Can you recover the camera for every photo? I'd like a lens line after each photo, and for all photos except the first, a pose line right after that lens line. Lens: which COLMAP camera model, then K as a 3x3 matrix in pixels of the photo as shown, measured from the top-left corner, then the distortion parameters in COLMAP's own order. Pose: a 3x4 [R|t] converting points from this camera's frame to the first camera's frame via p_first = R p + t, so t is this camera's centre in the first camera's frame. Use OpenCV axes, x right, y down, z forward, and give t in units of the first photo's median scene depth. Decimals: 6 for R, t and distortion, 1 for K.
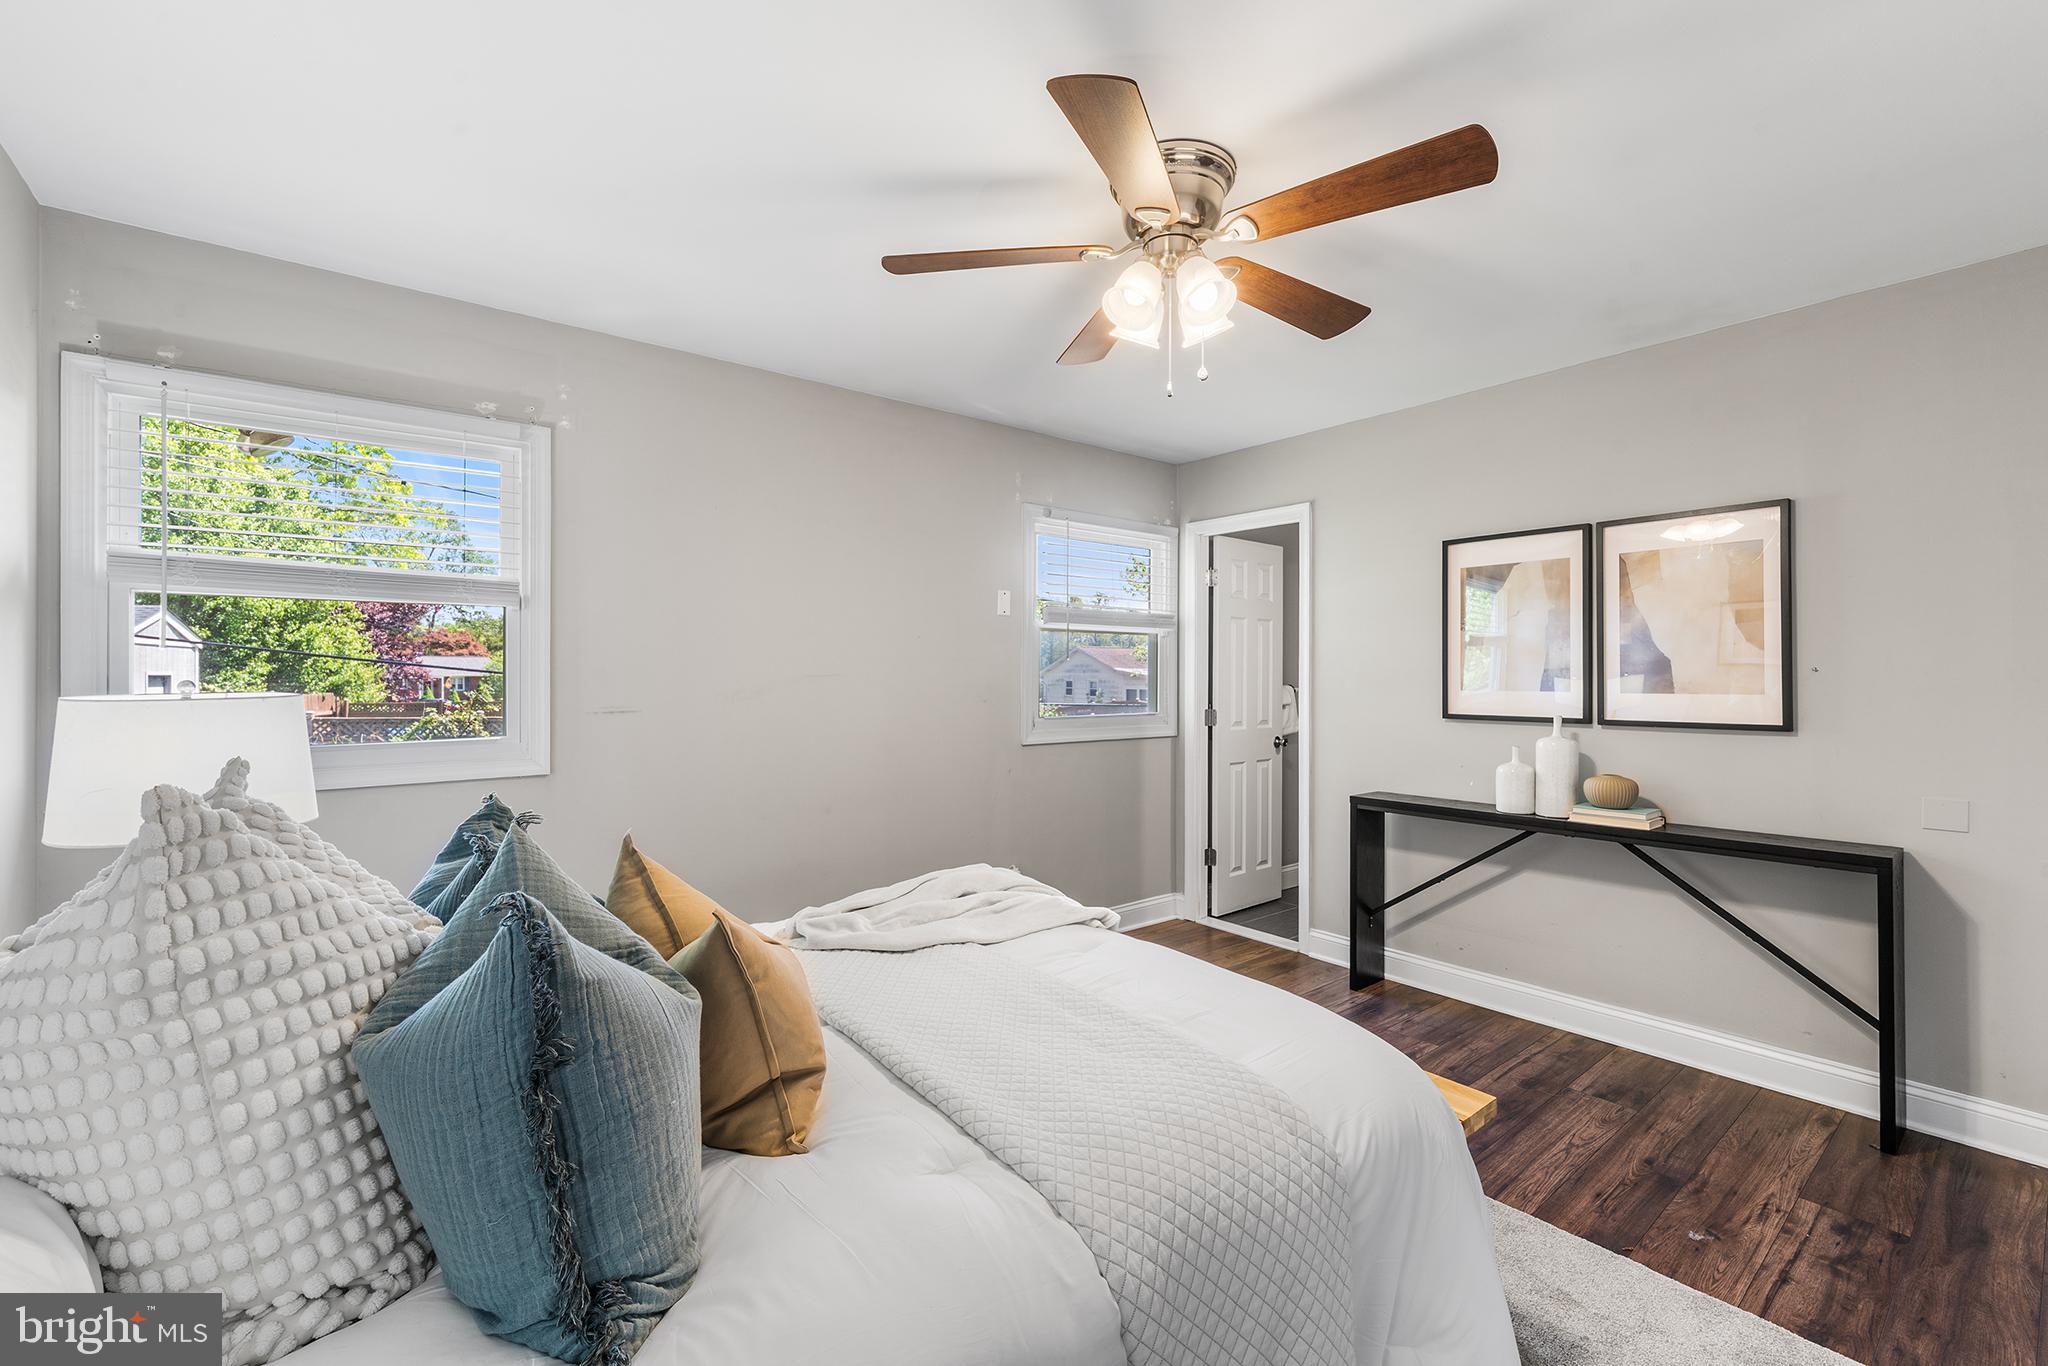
lens RADIAL K [[861.1, 0, 1024.0], [0, 861.1, 683.0], [0, 0, 1]] dist [-0.001979, -0.000282]
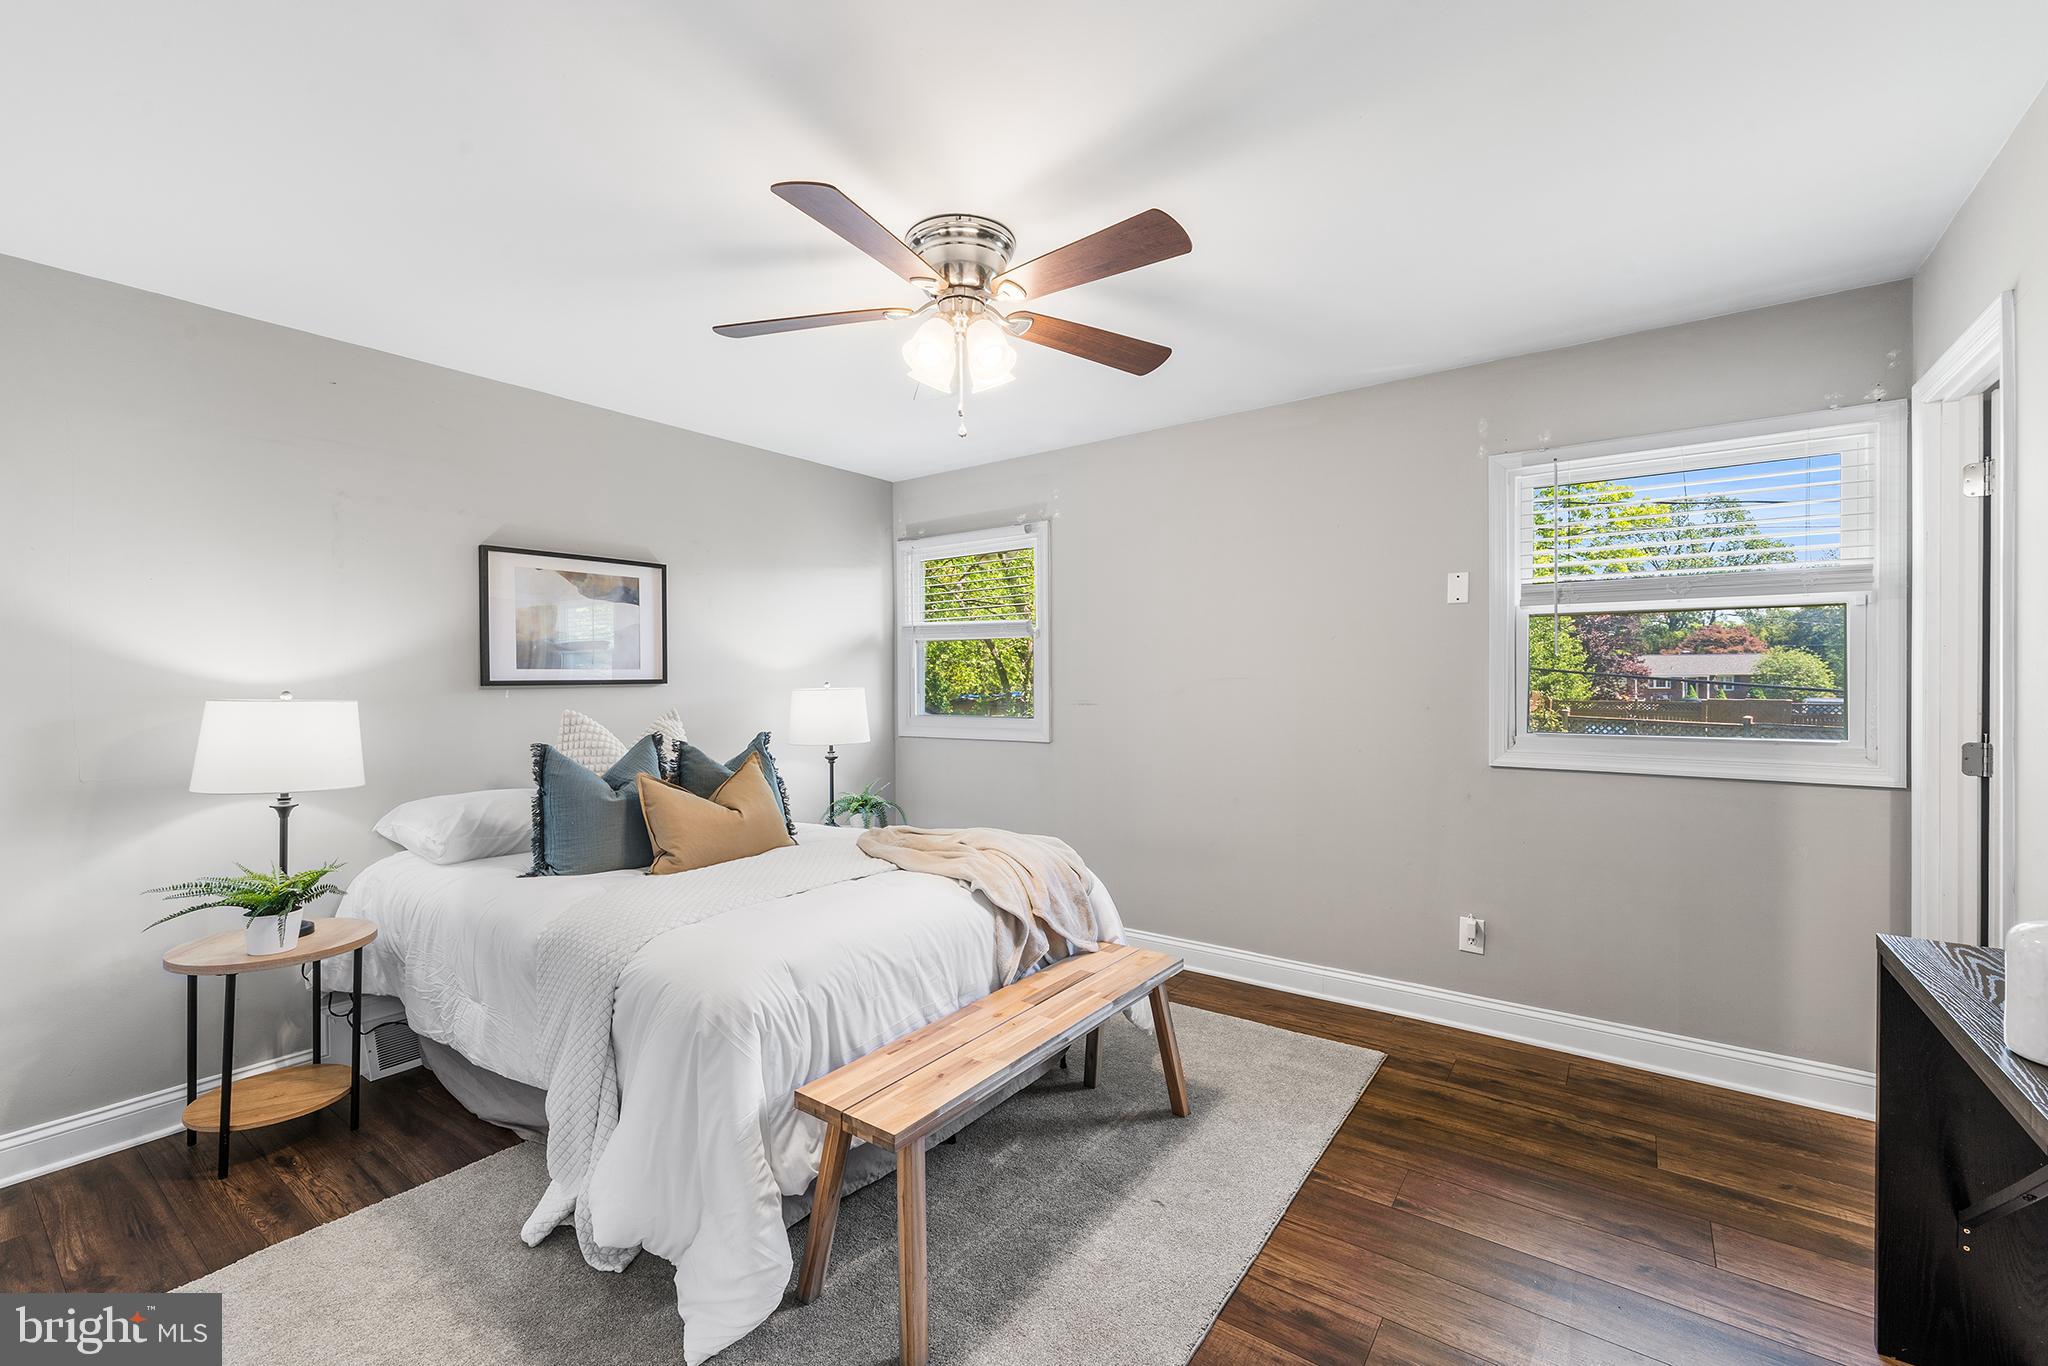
lens RADIAL K [[836.3, 0, 1024.0], [0, 836.3, 683.0], [0, 0, 1]] dist [-0.000611, -0.000181]
pose [[0.264662, 0.003428, -0.964335, 0.532581], [-0.001936, 0.999994, 0.003023, -0.004115], [0.964339, 0.001067, 0.264667, 0.336292]]
